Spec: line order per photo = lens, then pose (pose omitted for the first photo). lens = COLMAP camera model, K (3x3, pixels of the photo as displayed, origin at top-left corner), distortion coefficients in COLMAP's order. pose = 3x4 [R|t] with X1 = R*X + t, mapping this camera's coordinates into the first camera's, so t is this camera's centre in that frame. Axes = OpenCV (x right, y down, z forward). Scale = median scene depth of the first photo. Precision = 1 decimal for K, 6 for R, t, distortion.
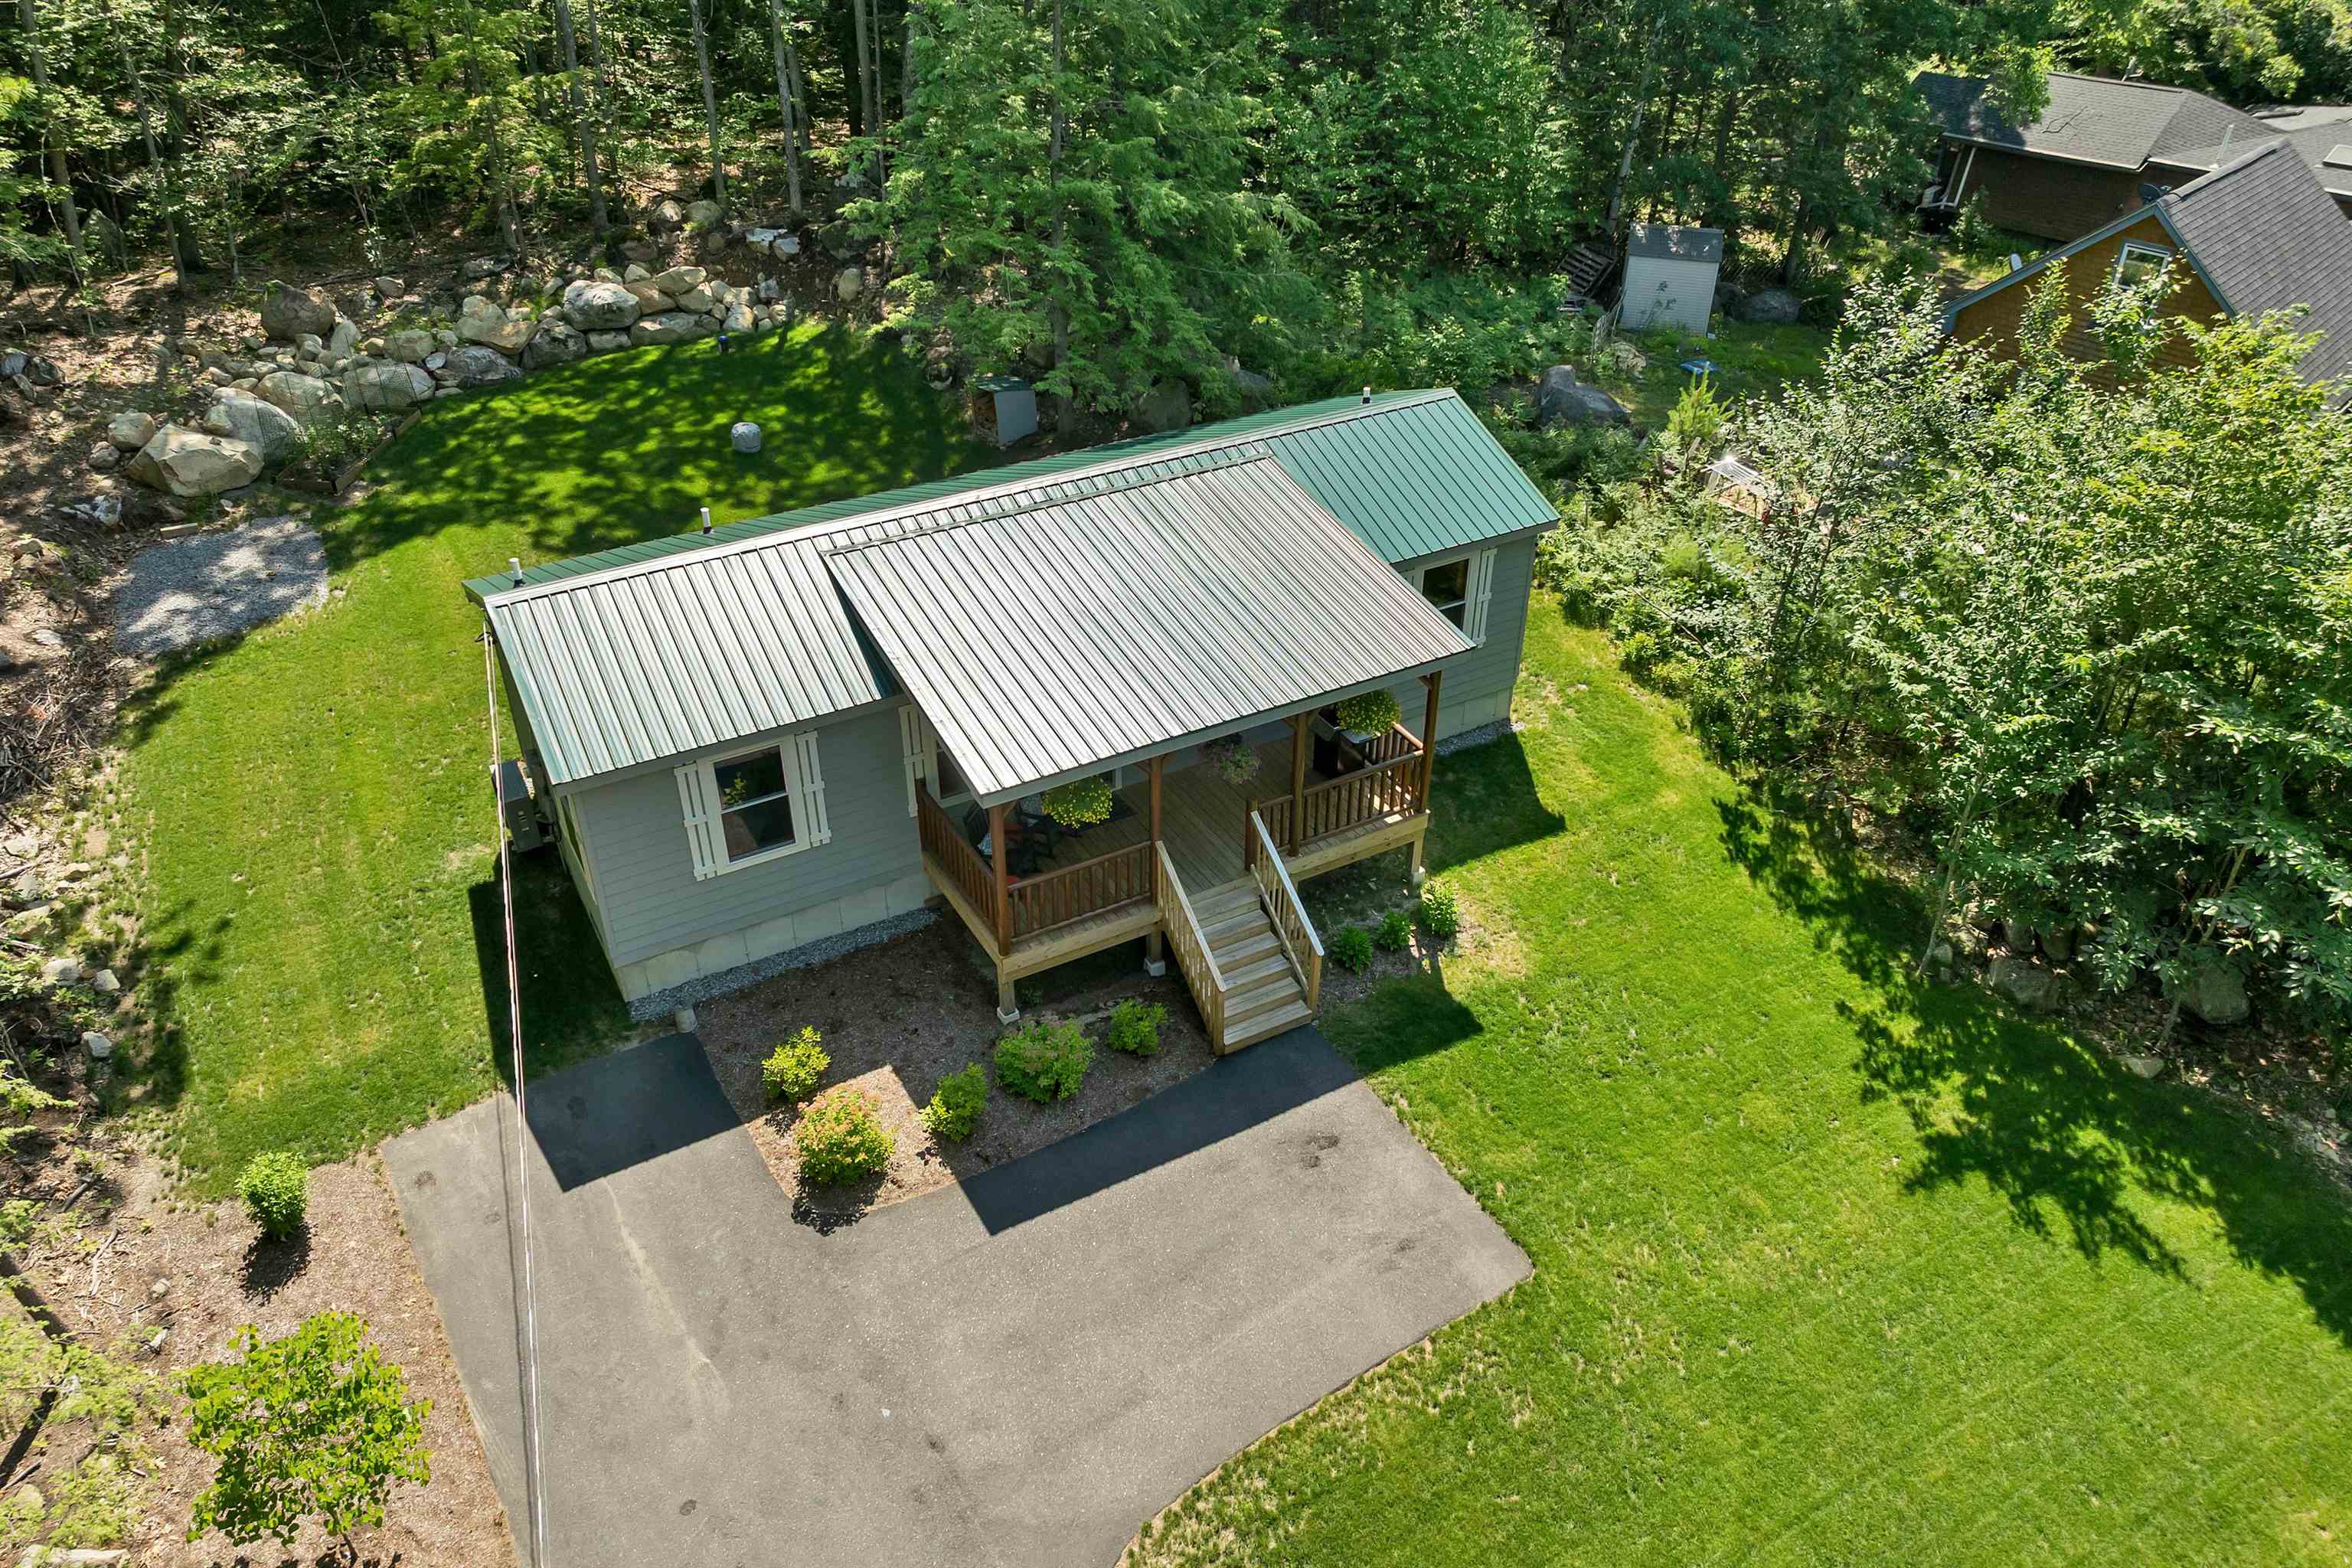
lens RADIAL K [[1668.7, 0, 1176.0], [0, 1668.7, 784.0], [0, 0, 1]] dist [-0.047573, 0.001209]
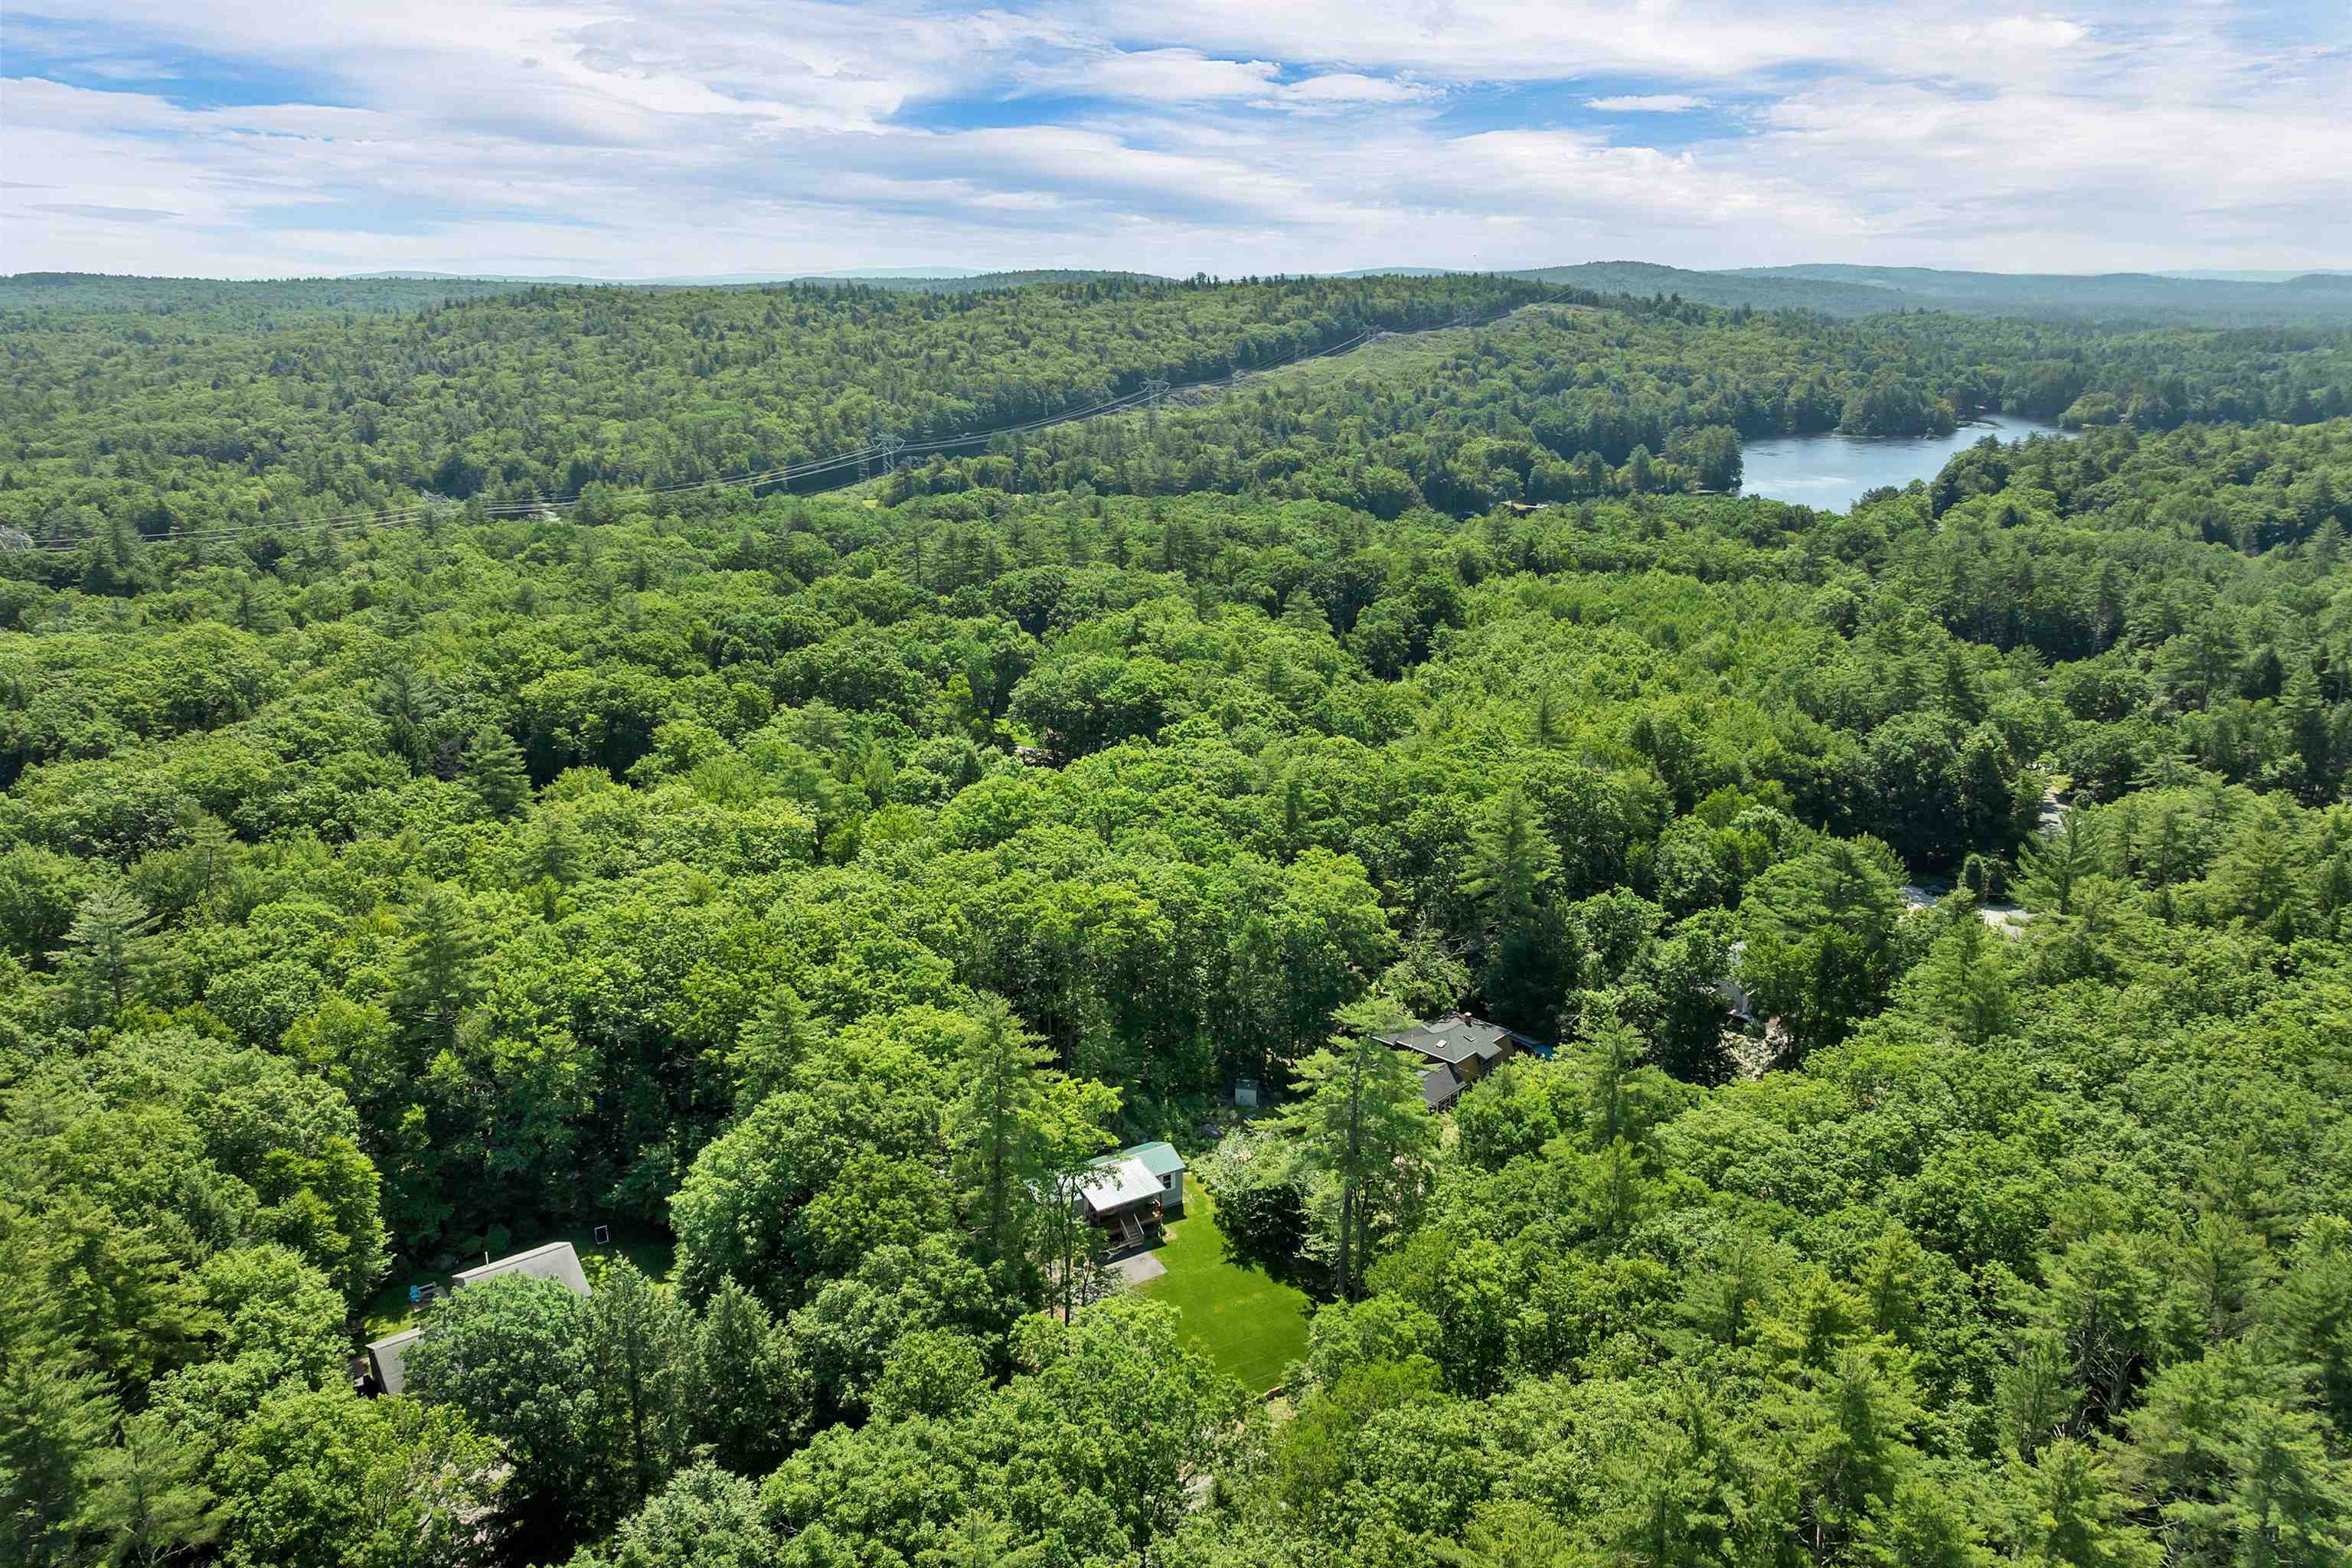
lens RADIAL K [[1668.7, 0, 1176.0], [0, 1668.7, 784.0], [0, 0, 1]] dist [-0.047573, 0.001209]
pose [[0.999803, -0.019812, 0.000746, 0.253347], [0.019152, 0.955429, -0.294599, 0.350252], [0.005124, 0.294555, 0.955621, -6.172235]]
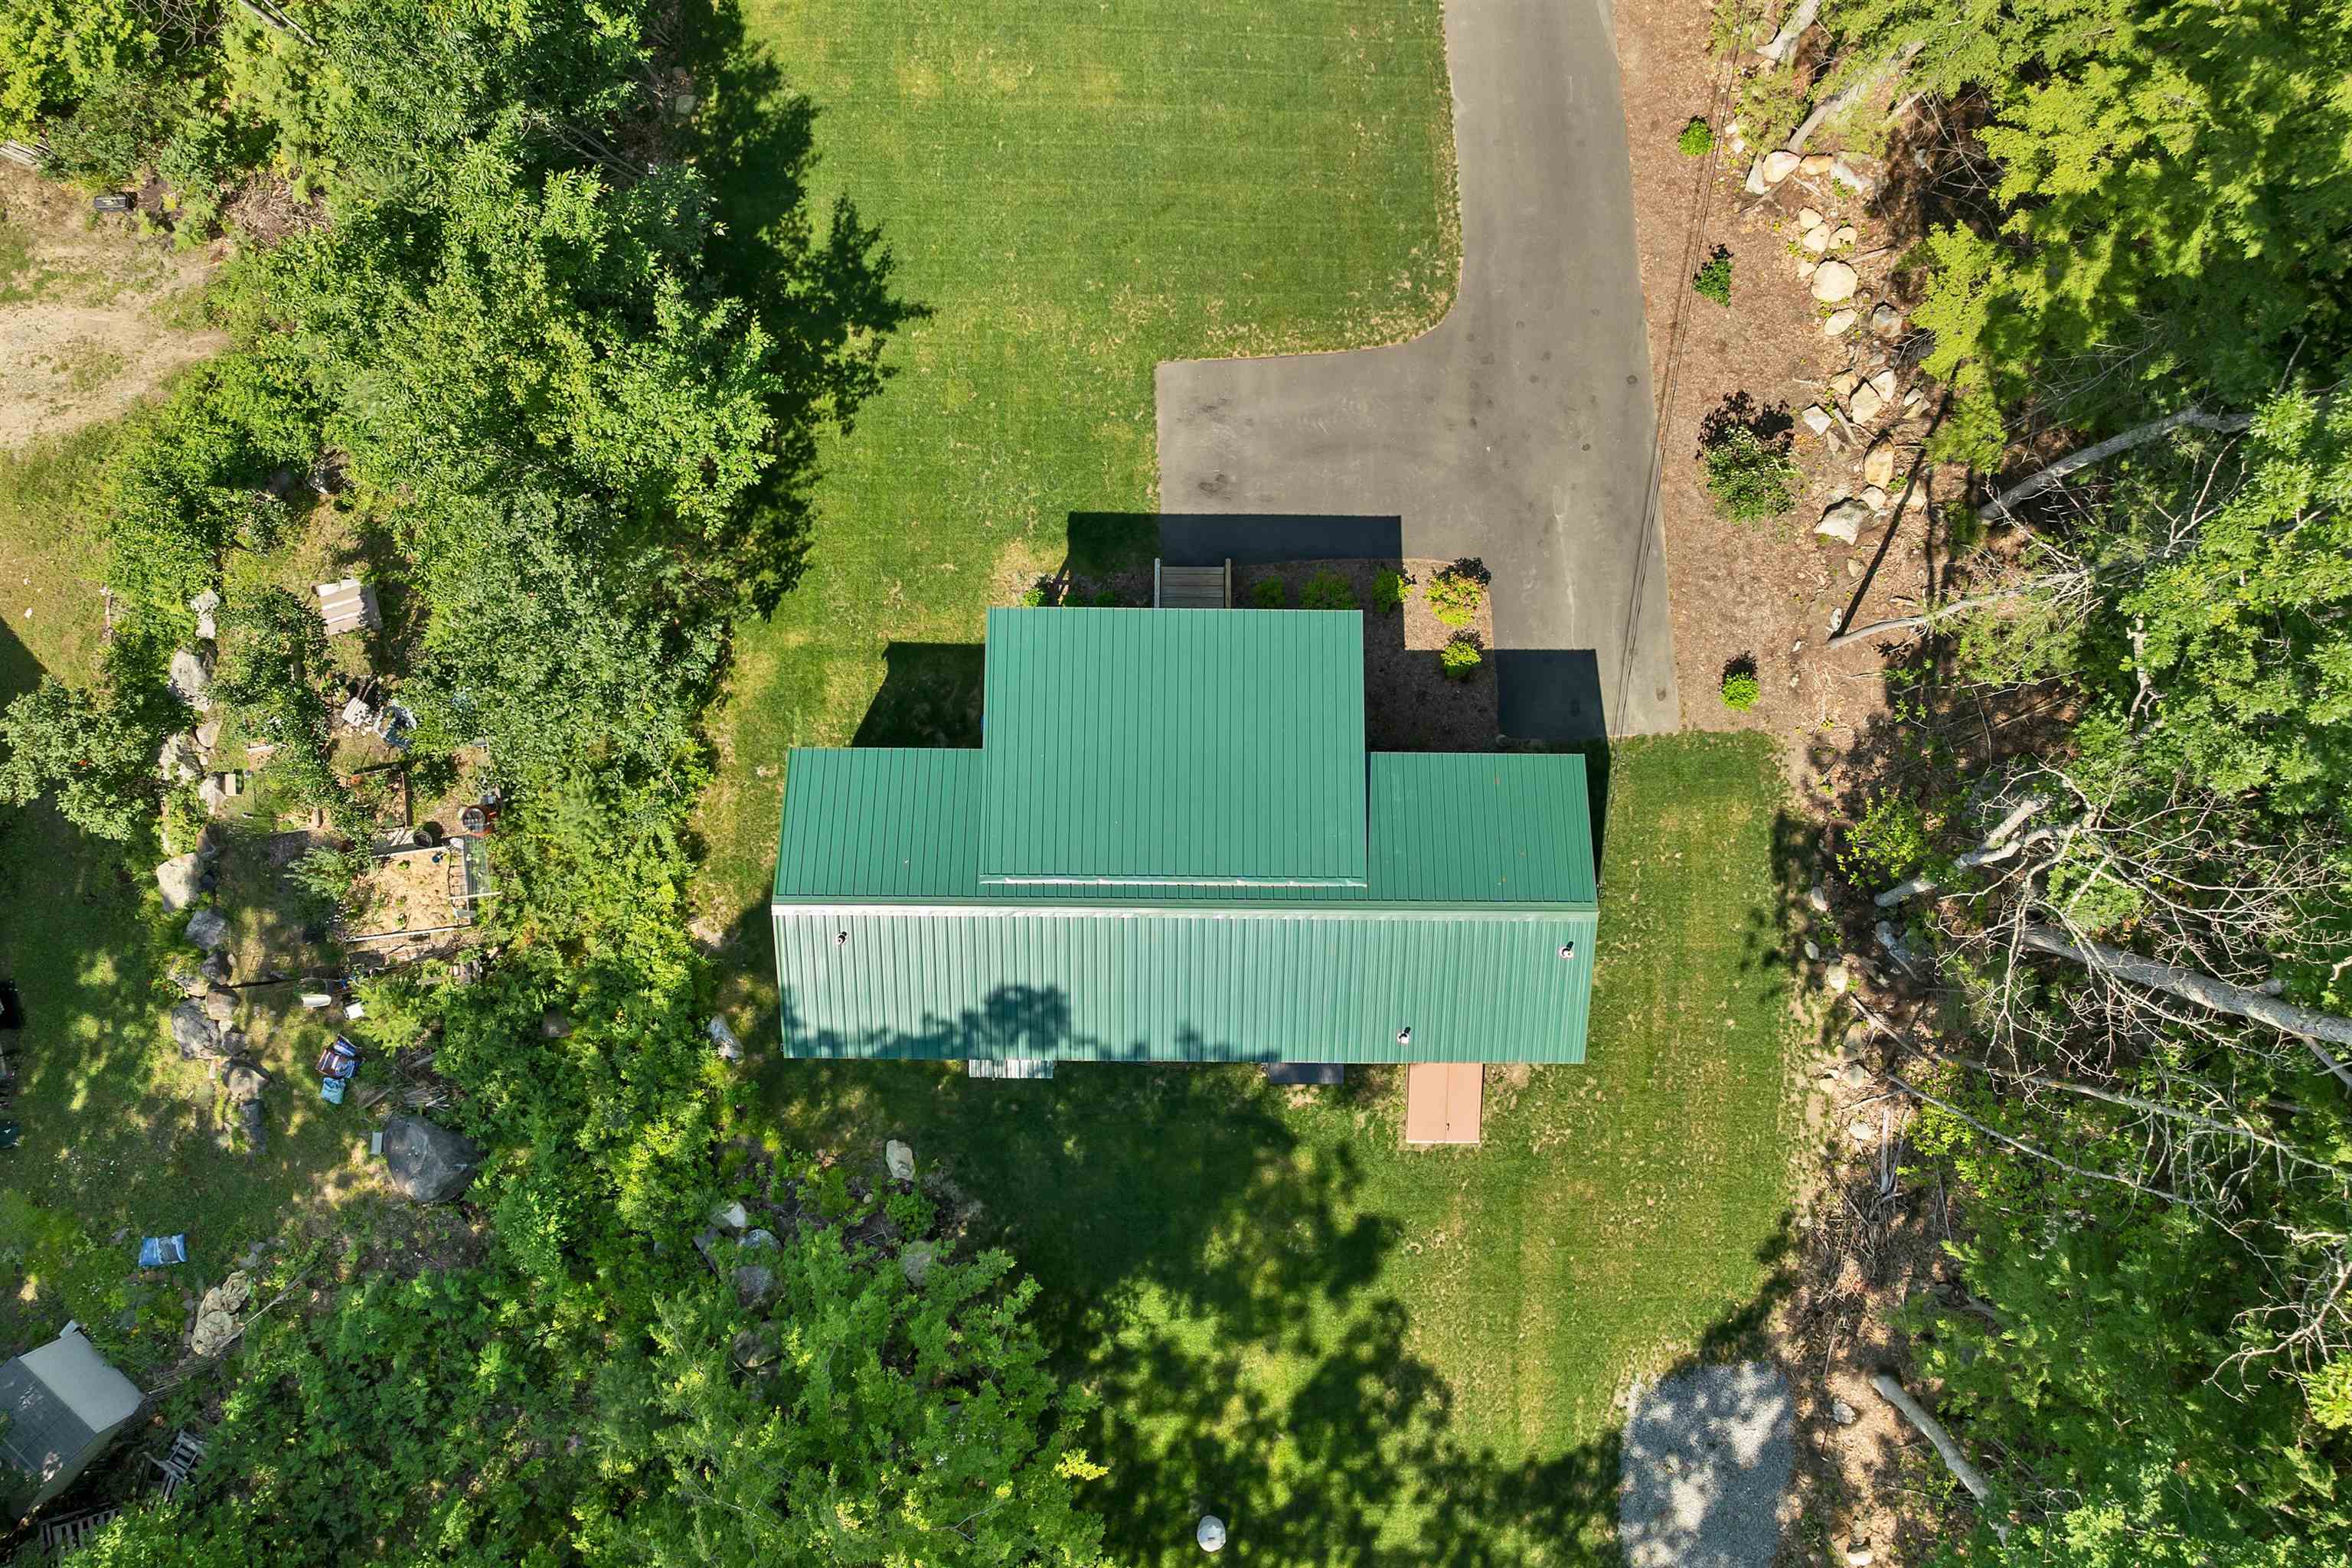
lens RADIAL K [[1668.7, 0, 1176.0], [0, 1668.7, 784.0], [0, 0, 1]] dist [-0.047573, 0.001209]
pose [[-0.866215, -0.499628, -0.006550, -0.024527], [0.268424, -0.476347, 0.837283, -1.272295], [-0.421450, 0.723509, 0.546731, 0.250969]]
